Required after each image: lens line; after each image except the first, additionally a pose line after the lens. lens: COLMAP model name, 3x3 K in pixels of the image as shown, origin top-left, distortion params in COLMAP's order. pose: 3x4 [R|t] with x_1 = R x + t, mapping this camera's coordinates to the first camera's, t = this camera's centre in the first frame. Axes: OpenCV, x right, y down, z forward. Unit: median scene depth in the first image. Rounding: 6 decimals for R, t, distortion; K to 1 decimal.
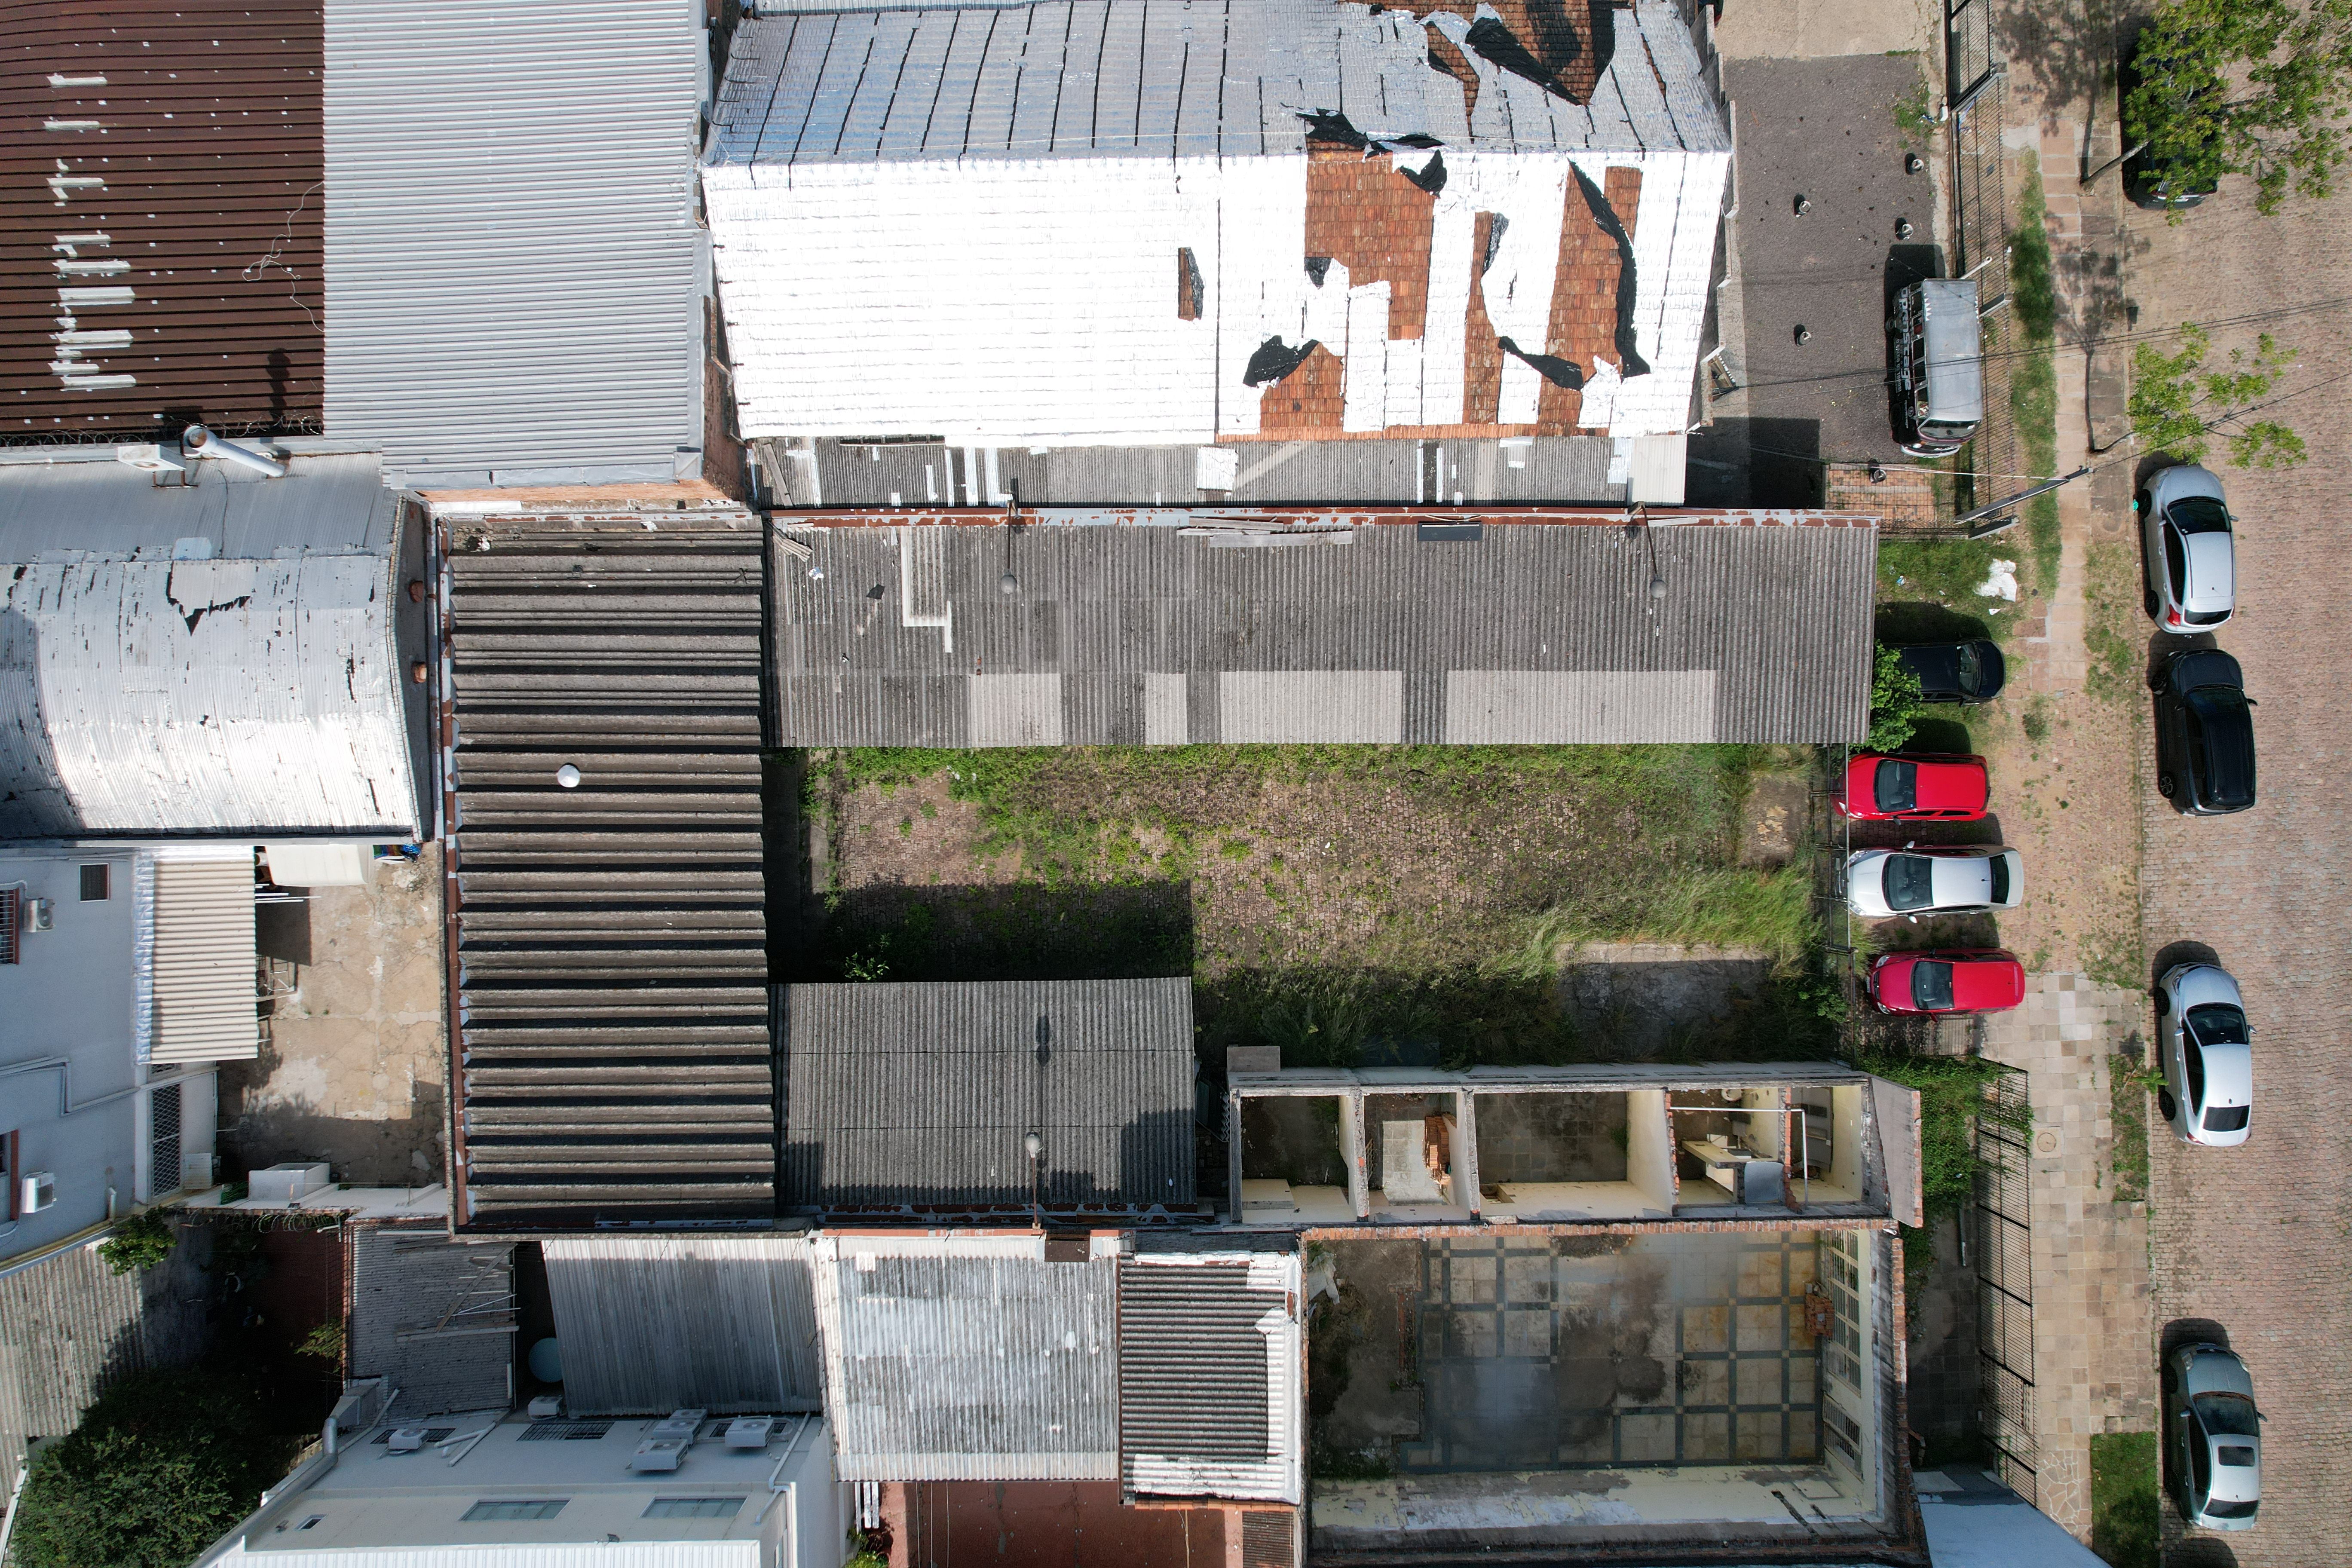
lens RADIAL K [[1502.7, 0, 1179.9], [0, 1502.7, 786.8], [0, 0, 1]] dist [-0.063531, 0.052137]
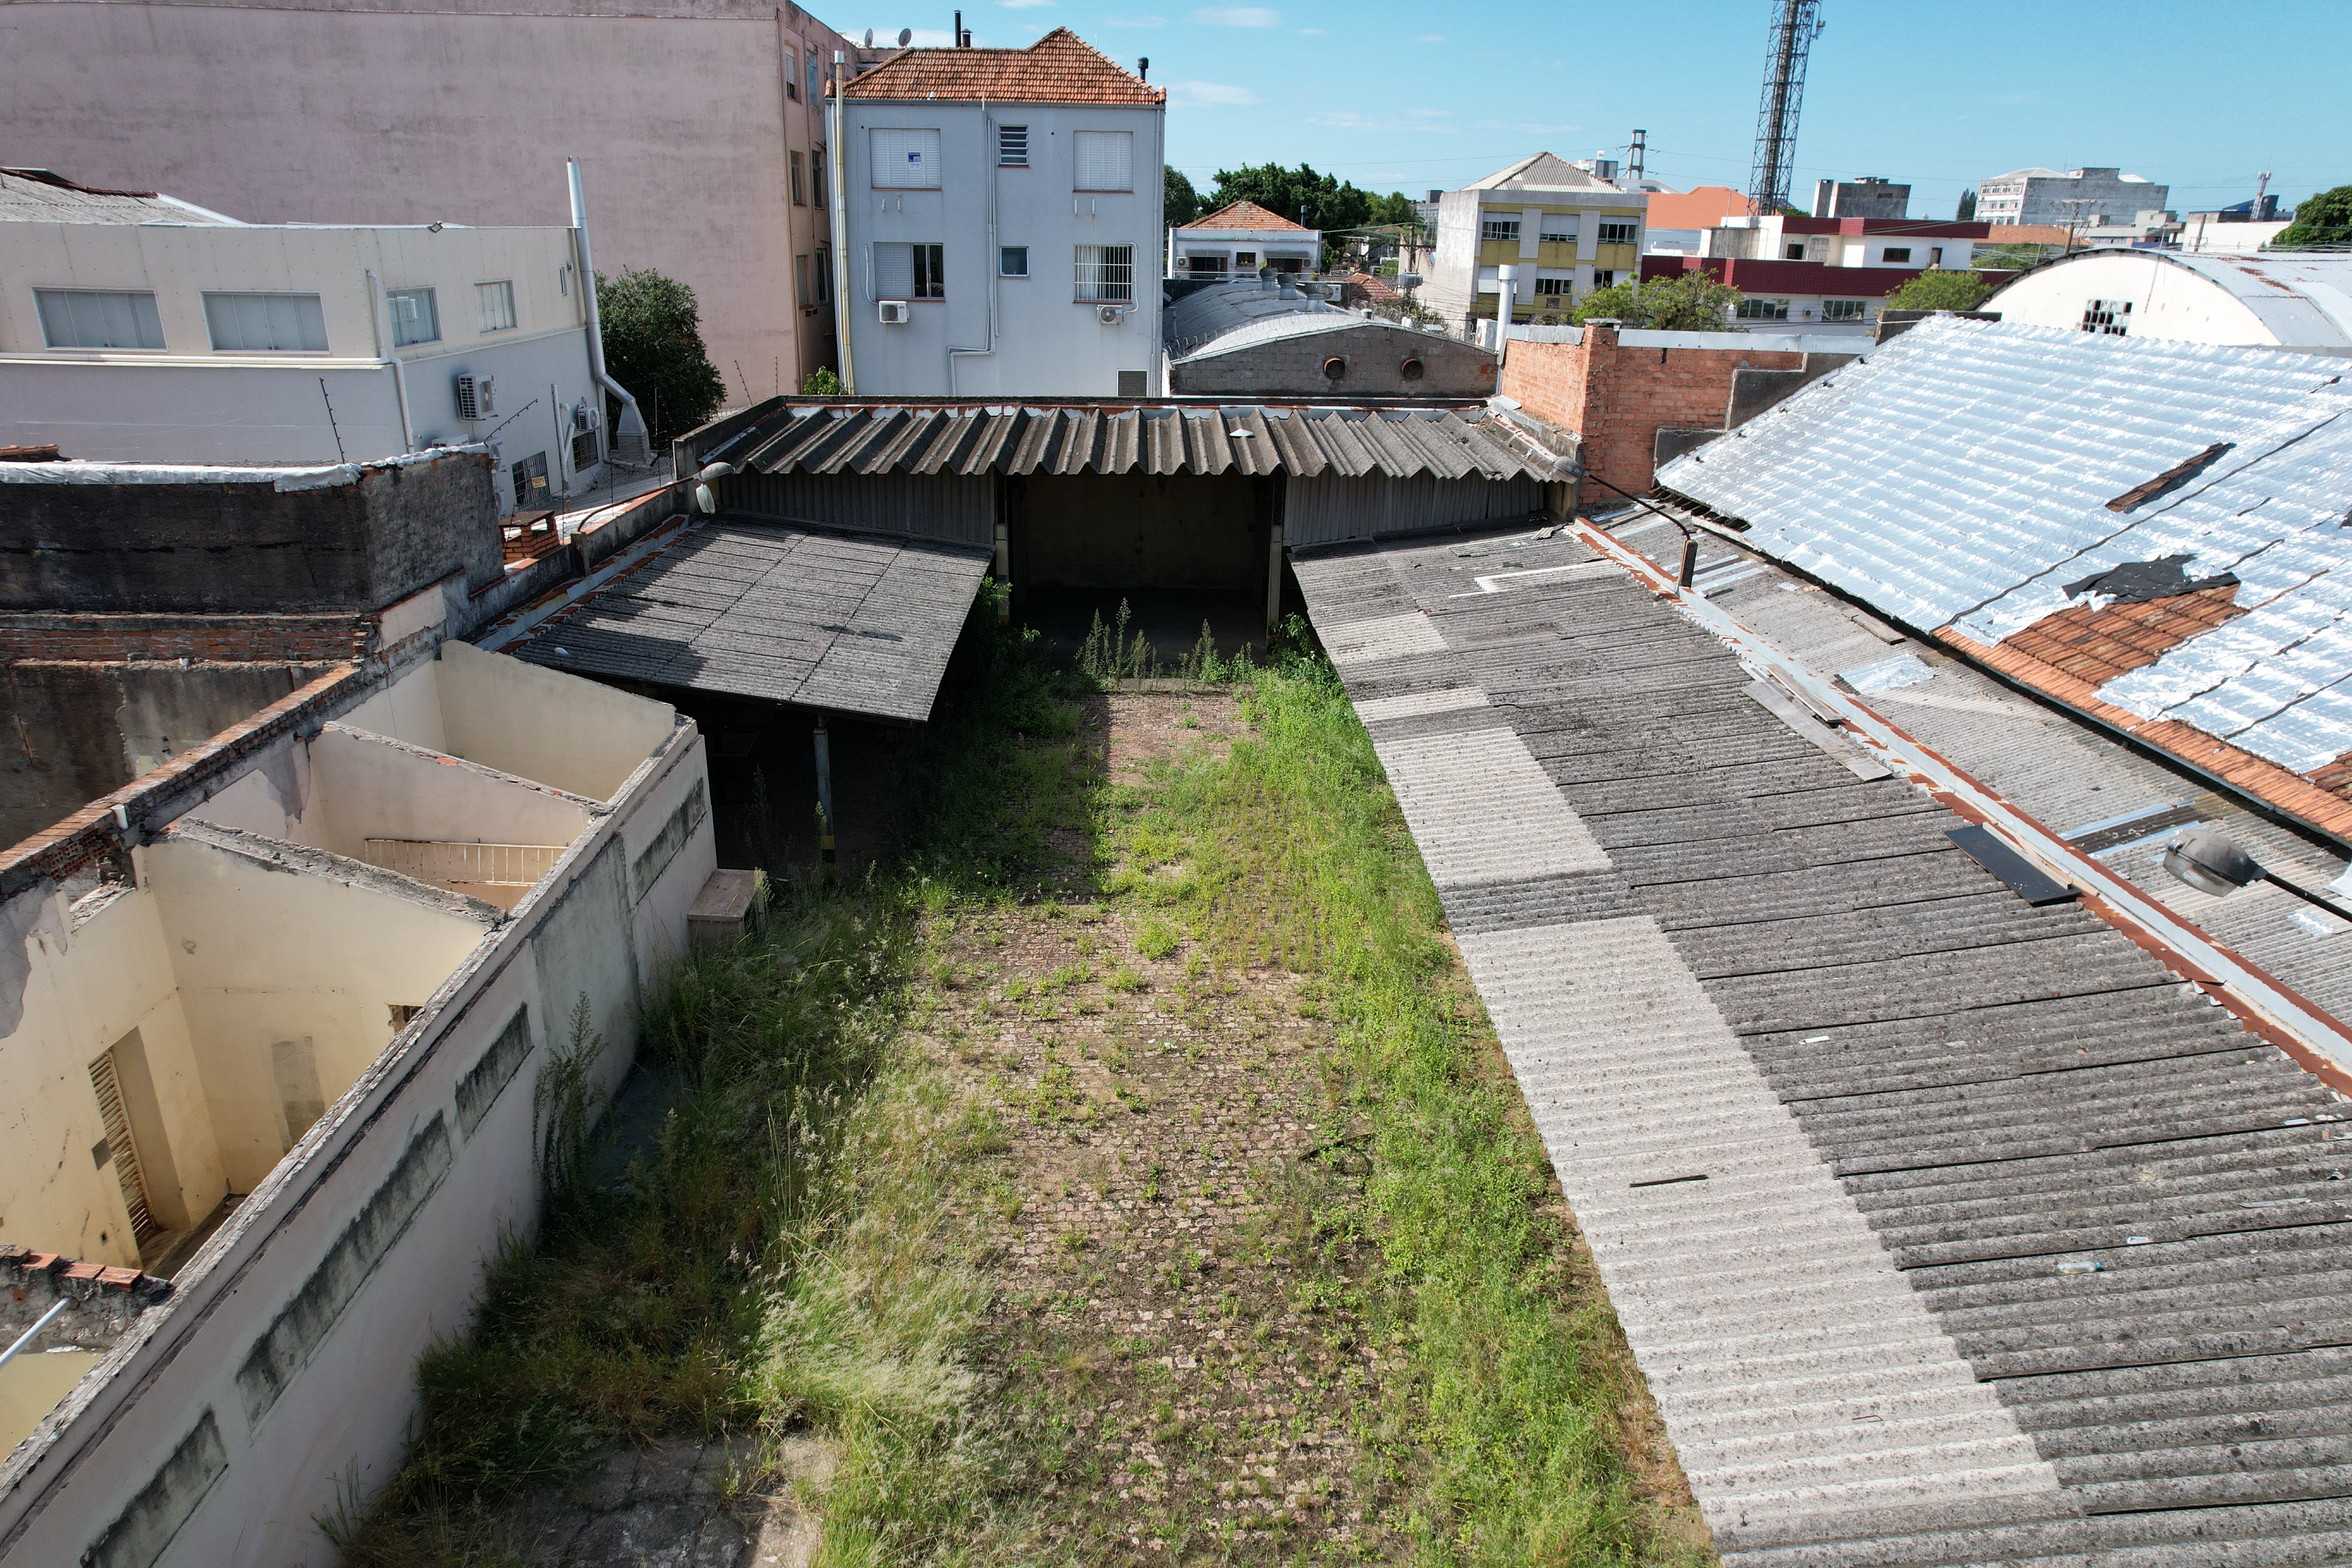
lens RADIAL K [[1502.7, 0, 1178.5], [0, 1502.7, 789.4], [0, 0, 1]] dist [-0.063531, 0.052137]
pose [[0.015113, 0.346201, -0.938039, 0.524327], [-0.999806, 0.017095, -0.009798, 0.043310], [0.012644, 0.938005, 0.346392, 0.852673]]
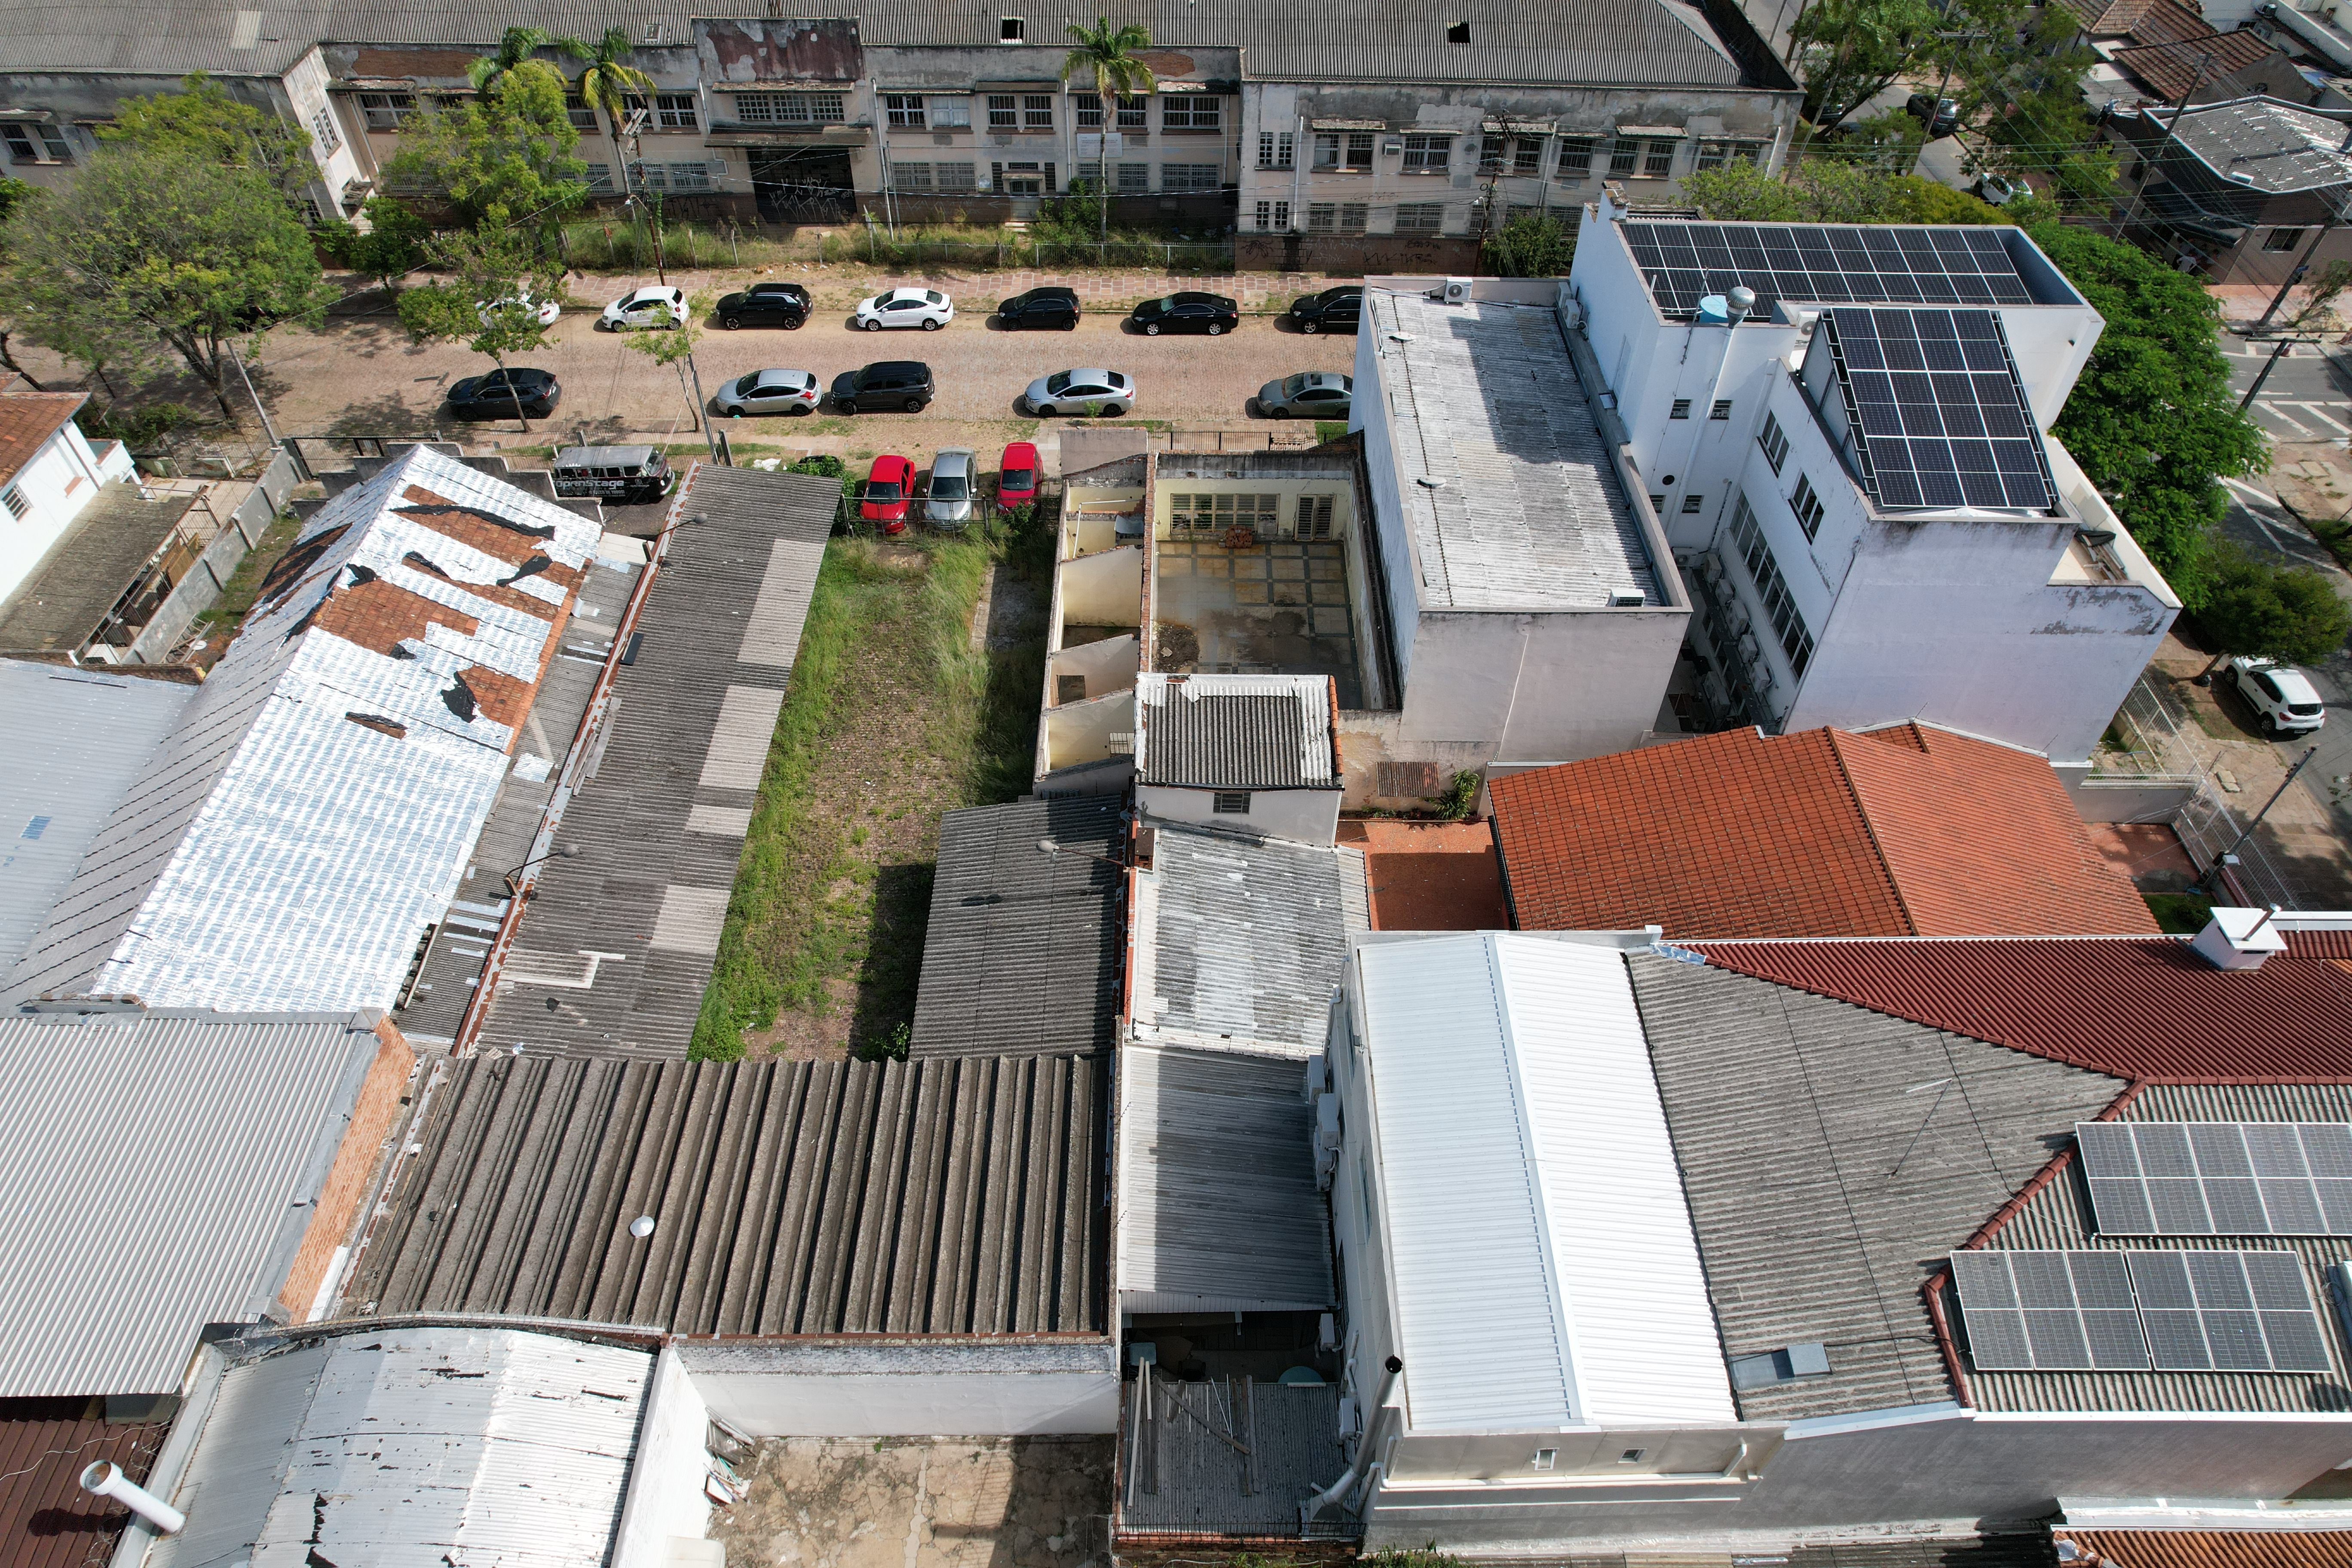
lens RADIAL K [[1502.7, 0, 1168.8], [0, 1502.7, 778.3], [0, 0, 1]] dist [-0.063531, 0.052137]
pose [[0.015185, -0.729962, 0.683319, -0.818189], [0.999422, 0.031860, 0.011825, 0.300753], [-0.030402, 0.682745, 0.730024, 0.088078]]
